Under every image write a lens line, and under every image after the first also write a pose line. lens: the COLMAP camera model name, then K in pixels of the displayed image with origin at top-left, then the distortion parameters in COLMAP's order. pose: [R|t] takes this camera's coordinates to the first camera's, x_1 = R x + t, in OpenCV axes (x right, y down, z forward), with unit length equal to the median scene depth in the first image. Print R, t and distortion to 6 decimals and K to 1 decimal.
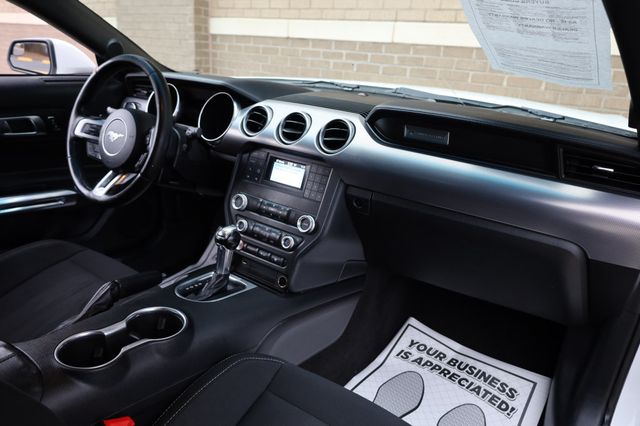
lens RADIAL K [[459.0, 0, 319.6], [0, 459.0, 215.3], [0, 0, 1]] dist [-0.000713, 0.008544]
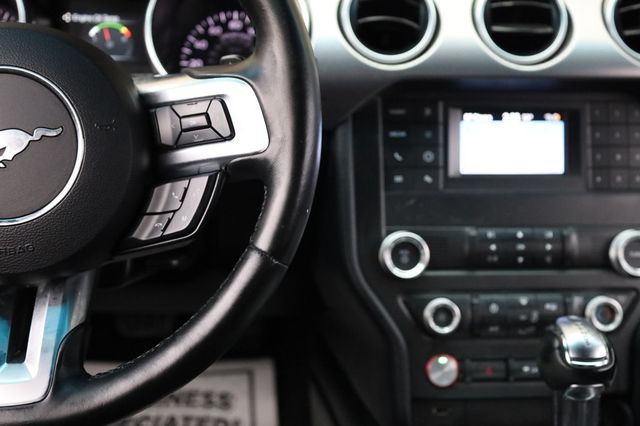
lens RADIAL K [[762.0, 0, 317.8], [0, 762.0, 208.0], [0, 0, 1]] dist [0.050022, 0.000000]
pose [[0.769683, -0.256150, 0.584786, -0.355857], [0.249498, 0.963822, 0.093792, -0.086392], [-0.587655, 0.073713, 0.805747, 0.368320]]
